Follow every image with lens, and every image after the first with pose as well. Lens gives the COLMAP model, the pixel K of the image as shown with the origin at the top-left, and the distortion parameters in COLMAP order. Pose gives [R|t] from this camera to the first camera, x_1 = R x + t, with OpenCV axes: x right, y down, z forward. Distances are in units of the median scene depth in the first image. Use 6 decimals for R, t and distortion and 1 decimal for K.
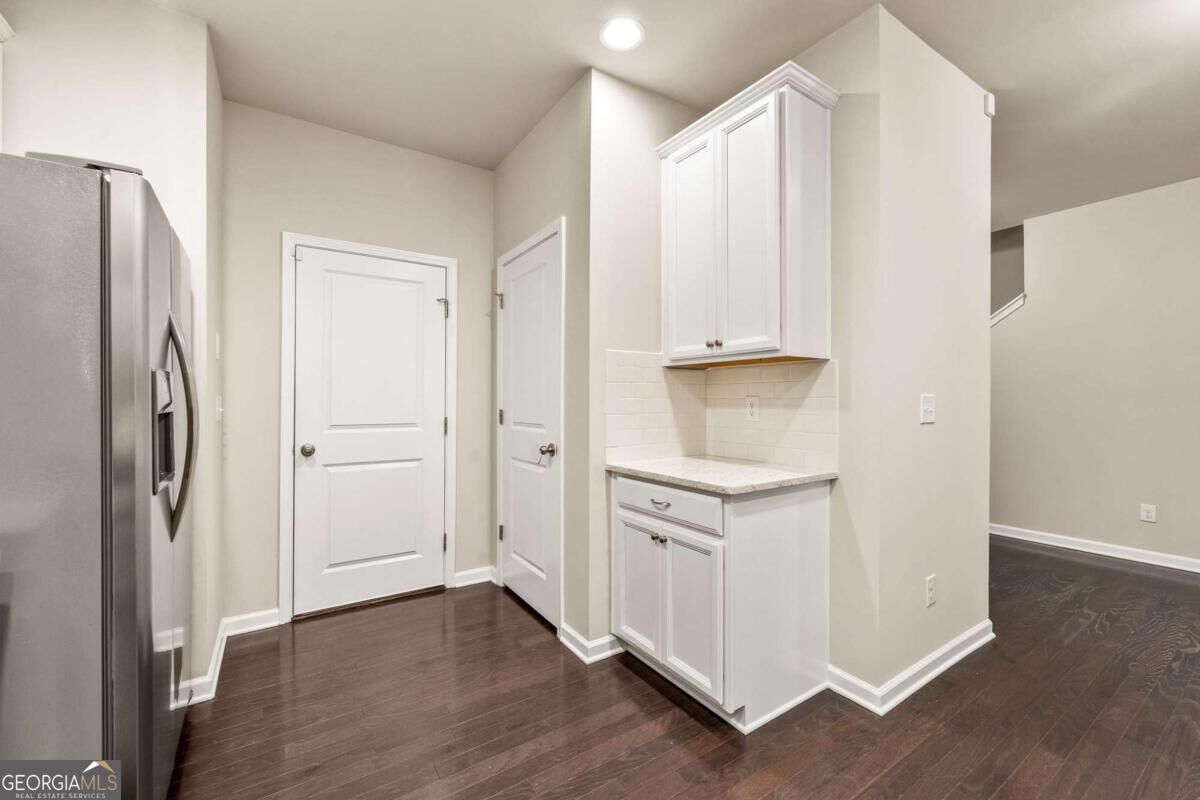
lens RADIAL K [[481.6, 0, 597.5], [0, 481.6, 397.0], [0, 0, 1]] dist [-0.001361, -0.000322]
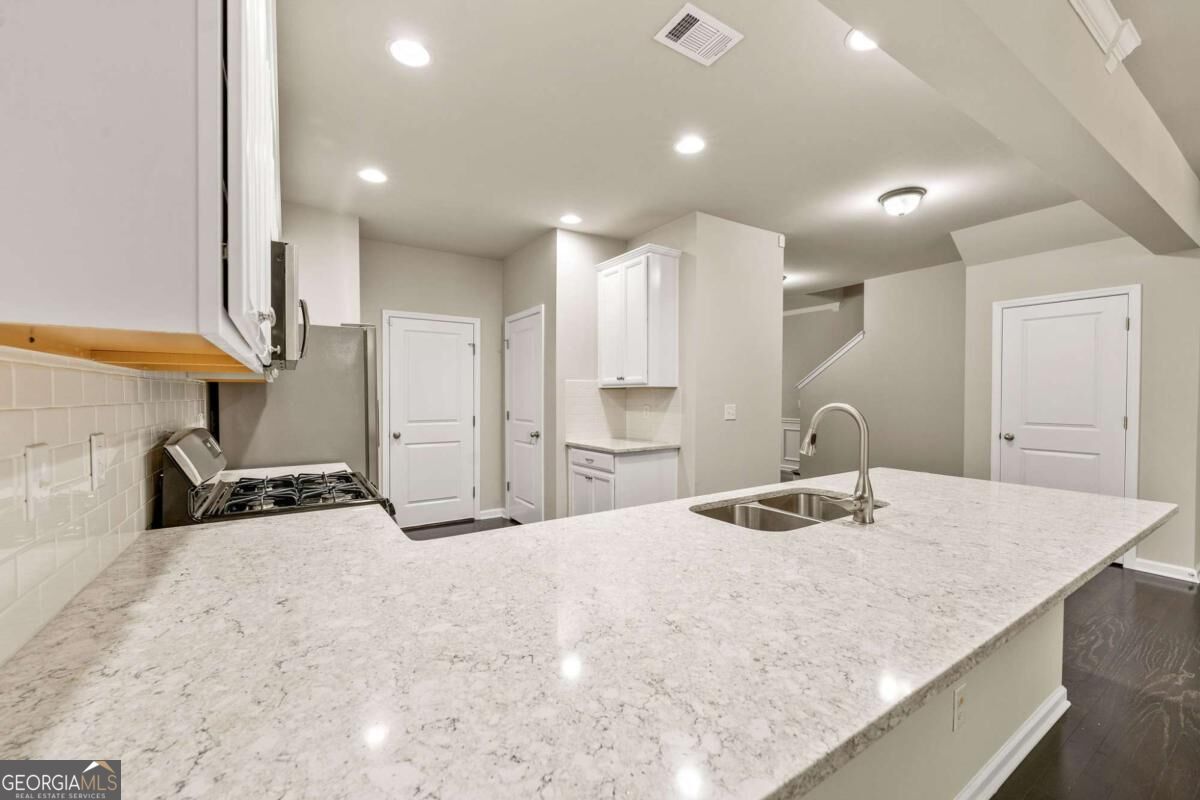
lens RADIAL K [[485.5, 0, 600.0], [0, 485.5, 400.0], [0, 0, 1]] dist [0.000748, -0.000009]
pose [[0.999999, -0.001028, 0.001000, 0.143625], [0.001010, 0.999833, 0.018263, -0.053851], [-0.001018, -0.018262, 0.999833, -0.838052]]
